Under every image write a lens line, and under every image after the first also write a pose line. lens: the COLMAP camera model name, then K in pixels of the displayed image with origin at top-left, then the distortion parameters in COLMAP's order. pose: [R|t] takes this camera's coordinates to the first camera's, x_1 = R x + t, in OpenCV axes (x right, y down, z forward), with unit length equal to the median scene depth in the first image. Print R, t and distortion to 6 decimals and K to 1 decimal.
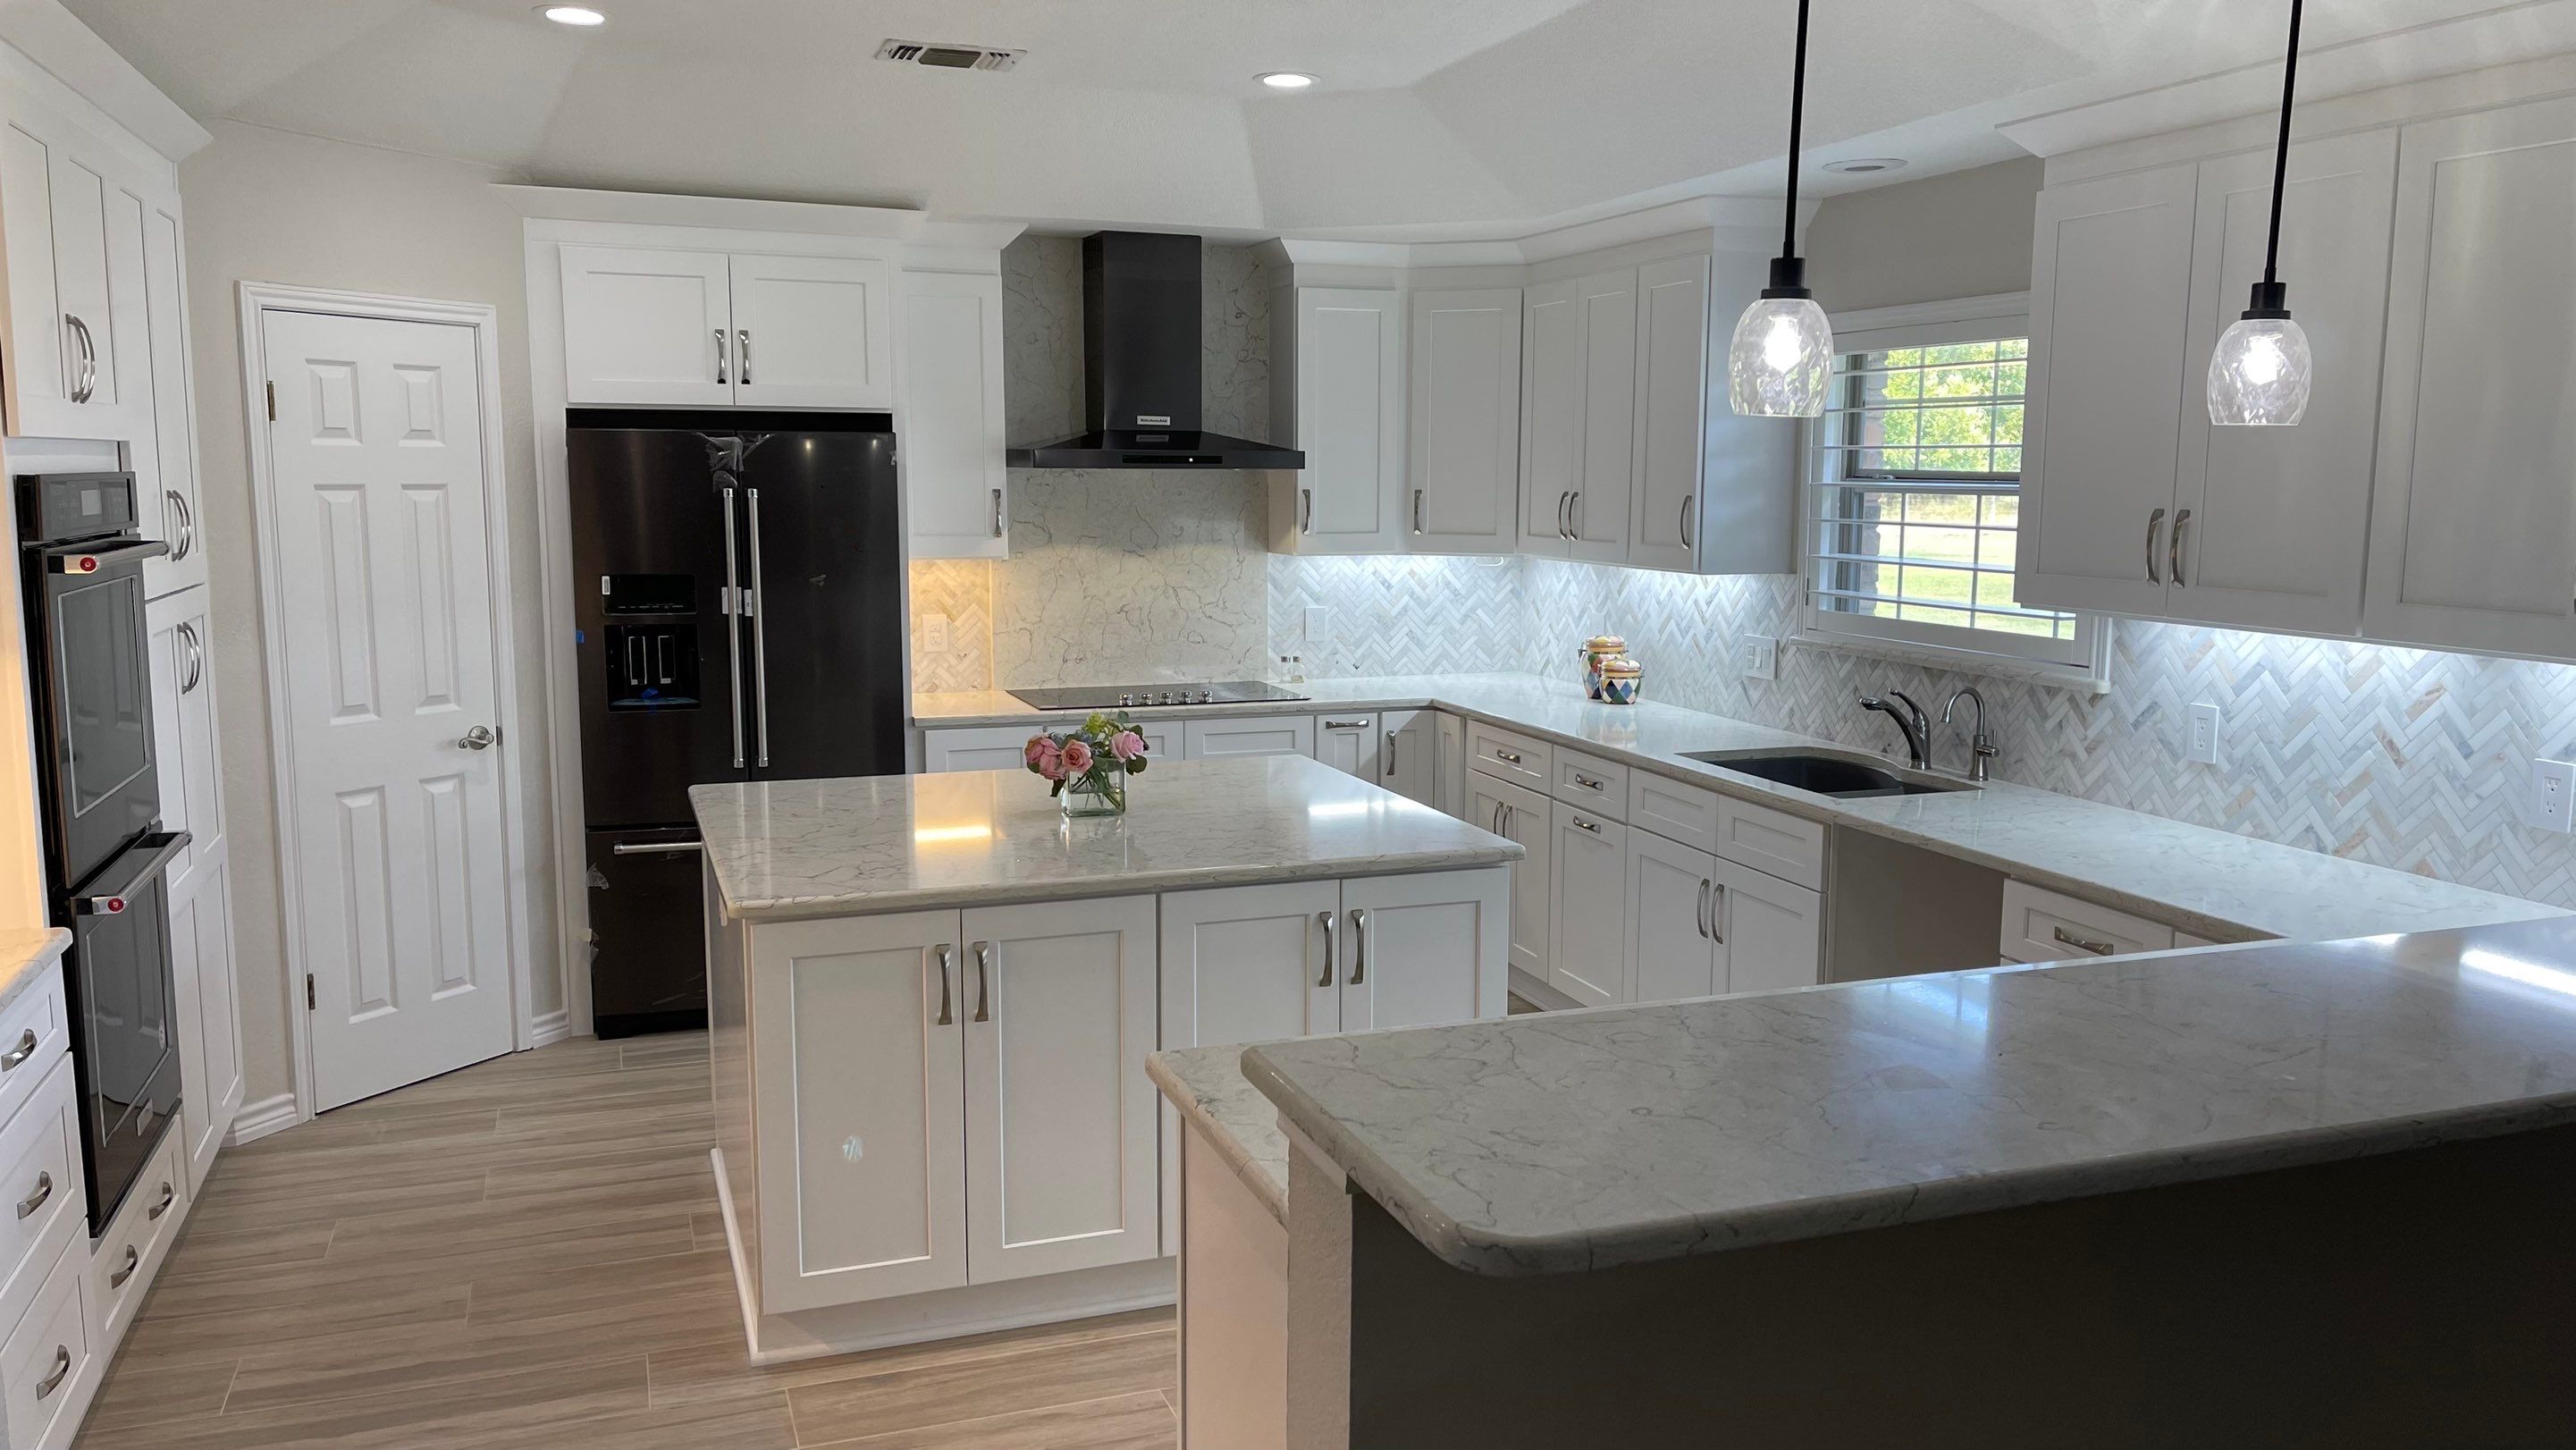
lens RADIAL K [[1954.4, 0, 1313.0], [0, 1954.4, 741.6], [0, 0, 1]] dist [0.079515, -0.092522]
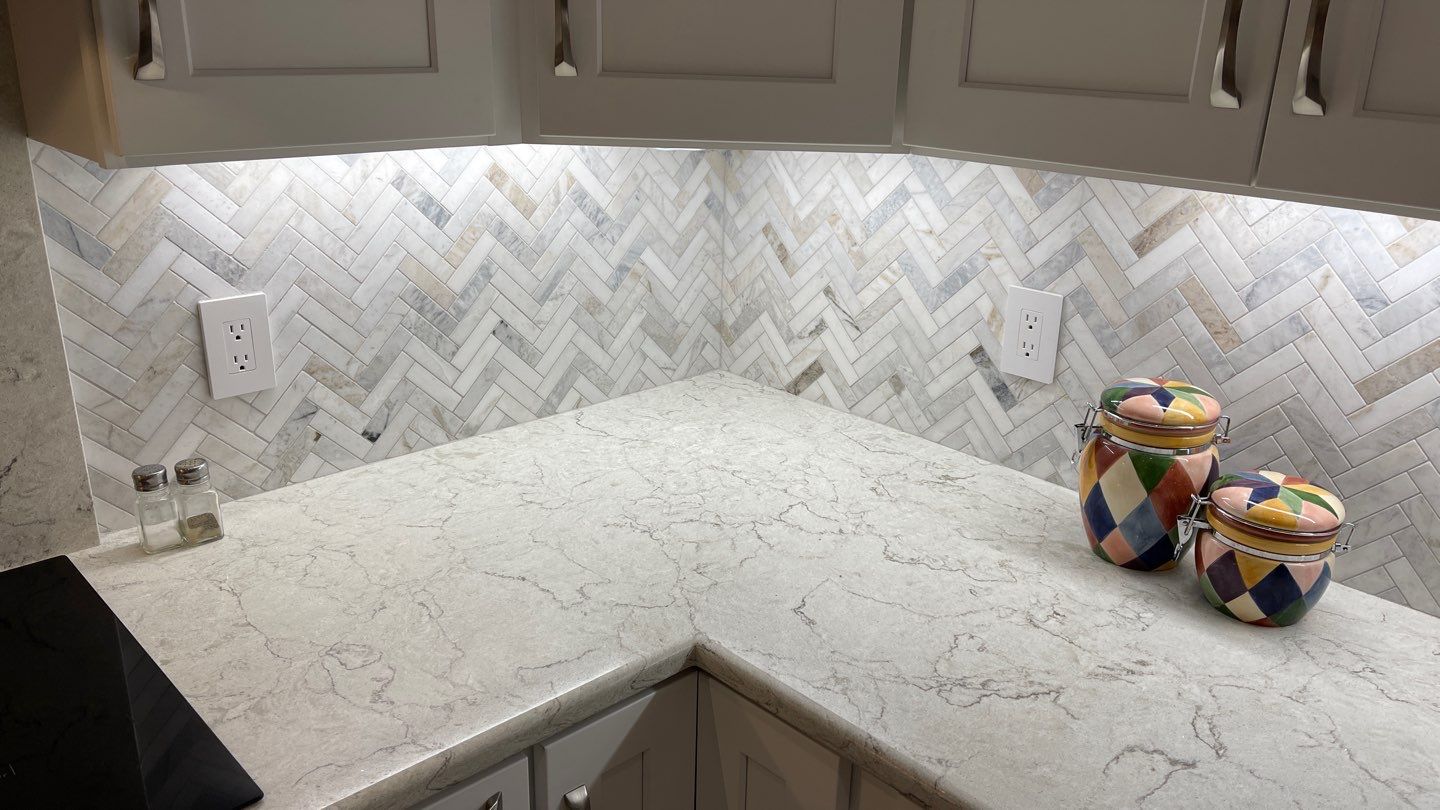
lens RADIAL K [[1091.3, 0, 724.0], [0, 1091.3, 410.1], [0, 0, 1]] dist [0.078661, -0.098885]
pose [[0.916463, -0.118631, 0.382129, 0.005902], [0.034414, 0.974868, 0.220109, -0.123314], [-0.398637, -0.188571, 0.897513, 1.106168]]
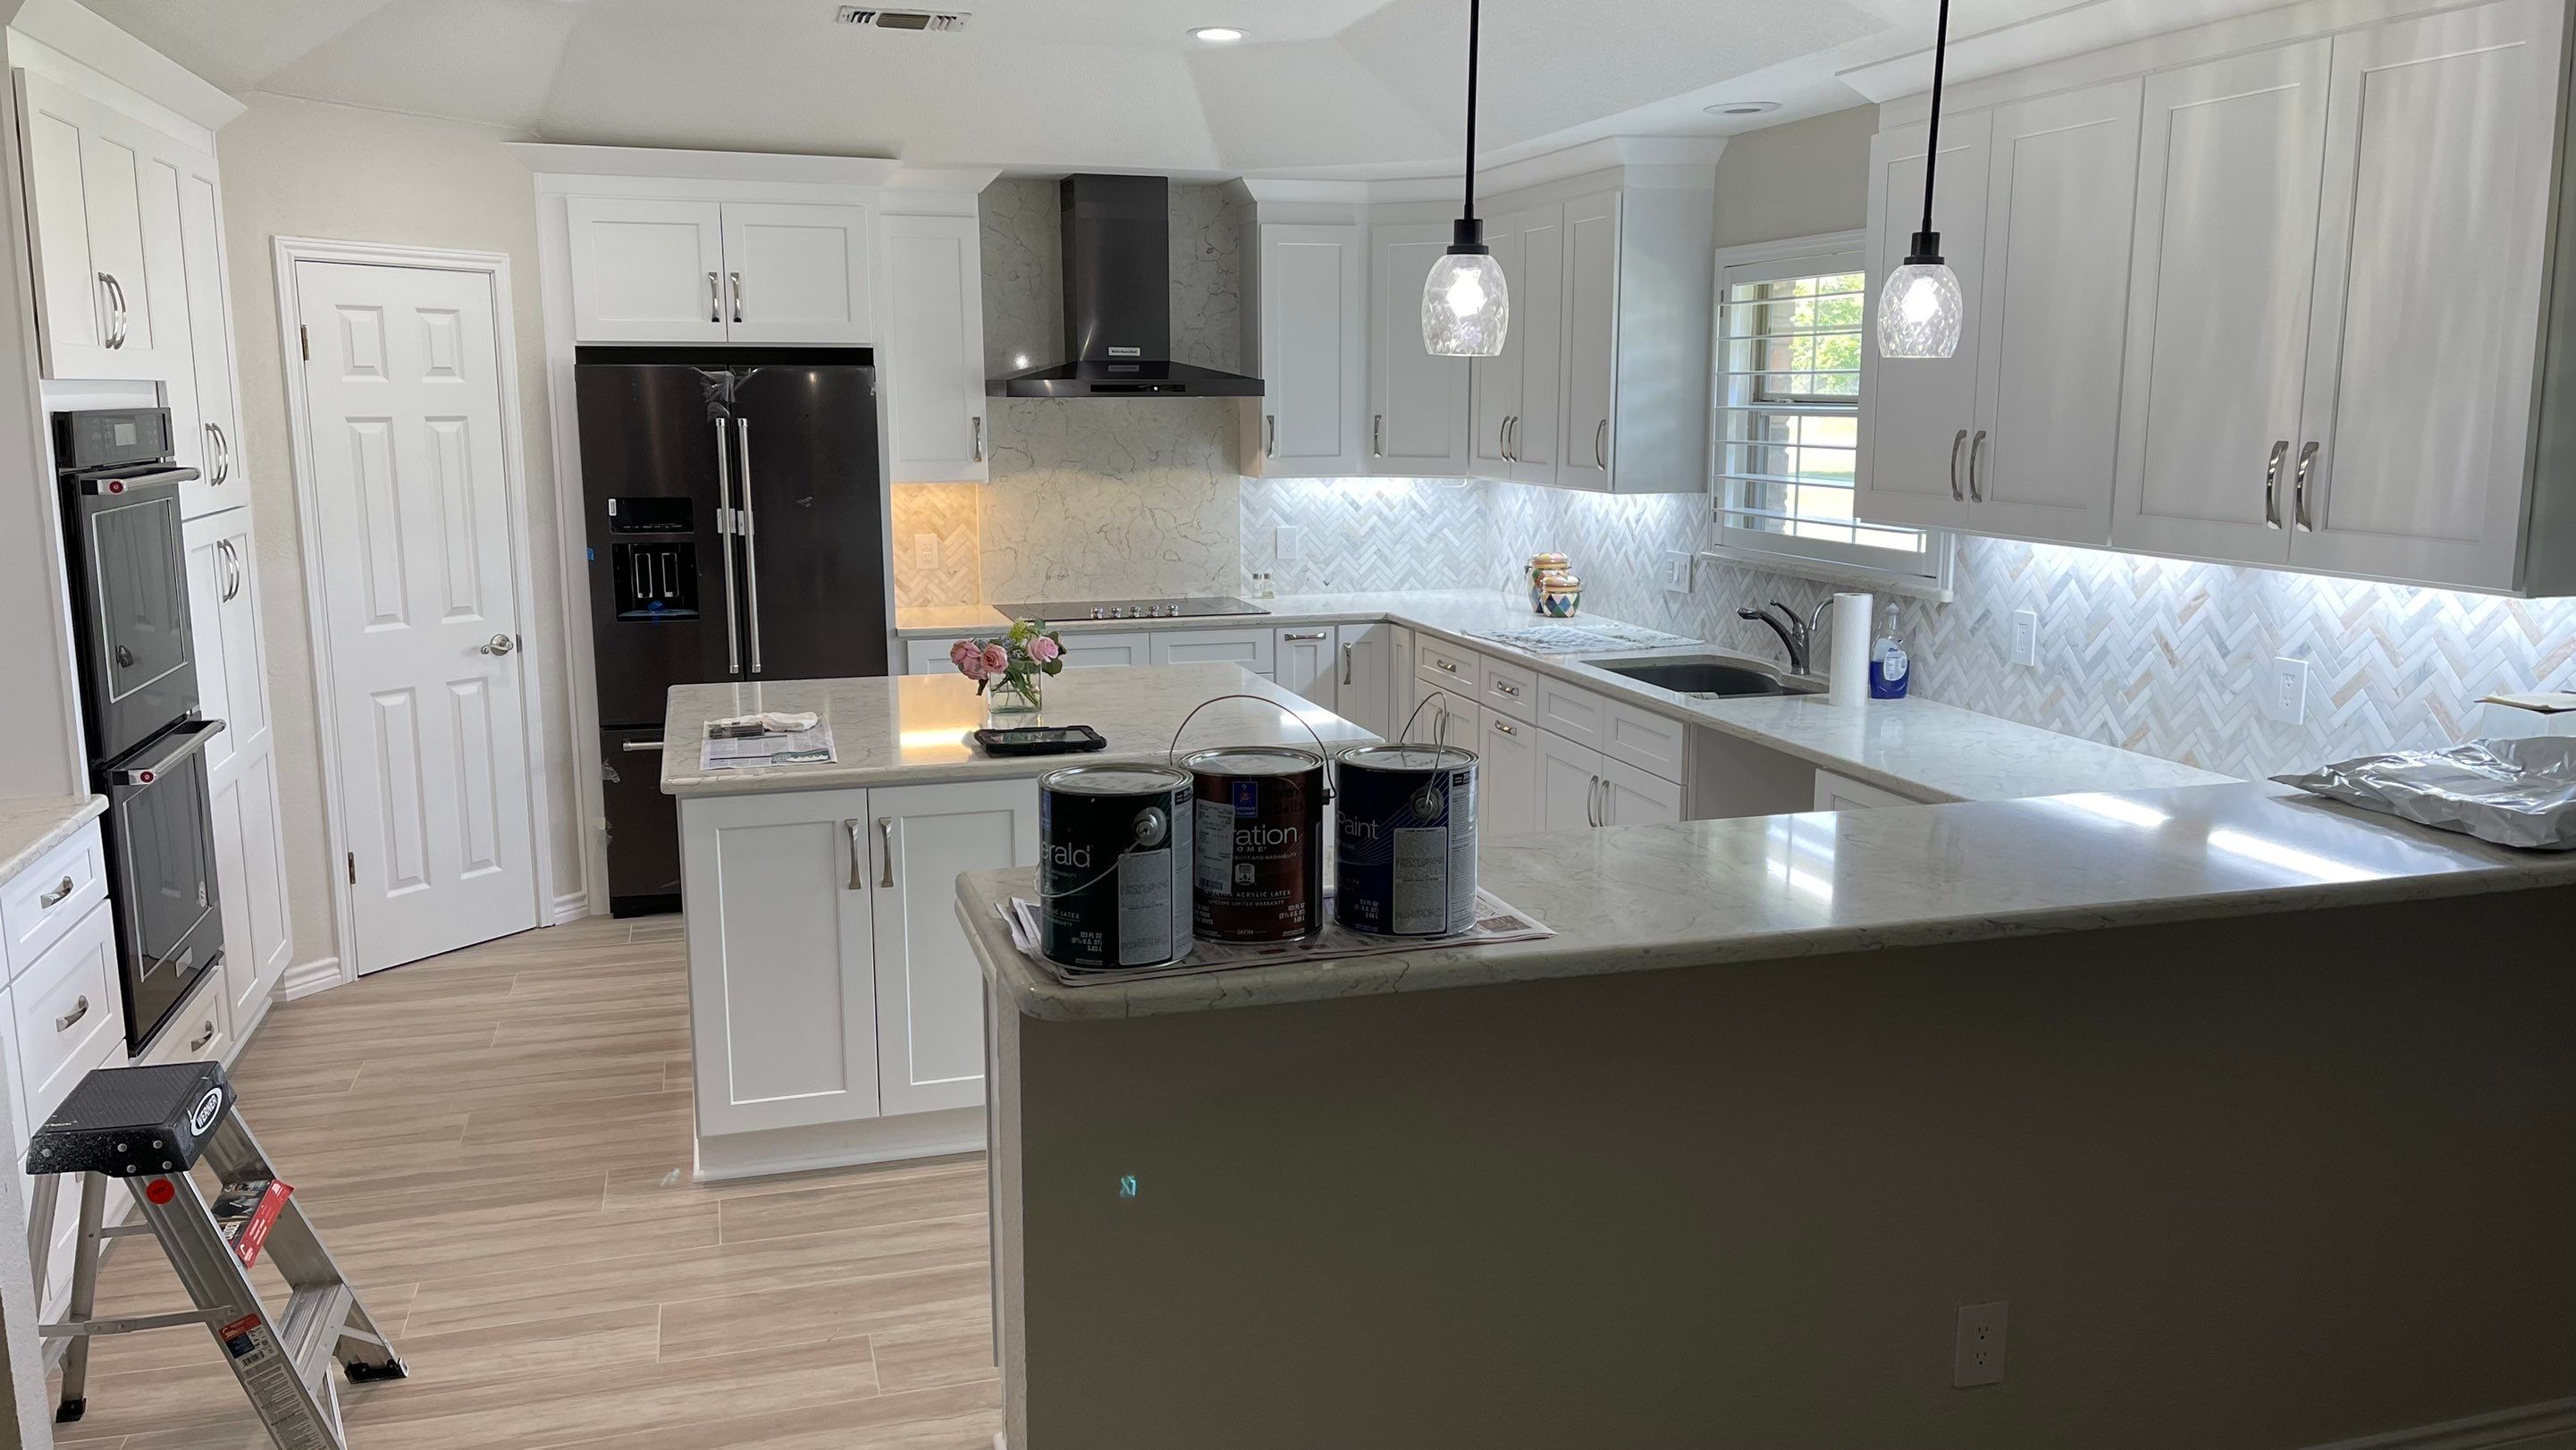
lens RADIAL K [[1952.4, 0, 1295.2], [0, 1952.4, 734.1], [0, 0, 1]] dist [0.078661, -0.098885]
pose [[0.998098, 0.003597, -0.061549, 0.100000], [-0.001486, 0.999410, 0.034315, 0.010098], [0.061636, -0.034158, 0.997514, -0.087637]]
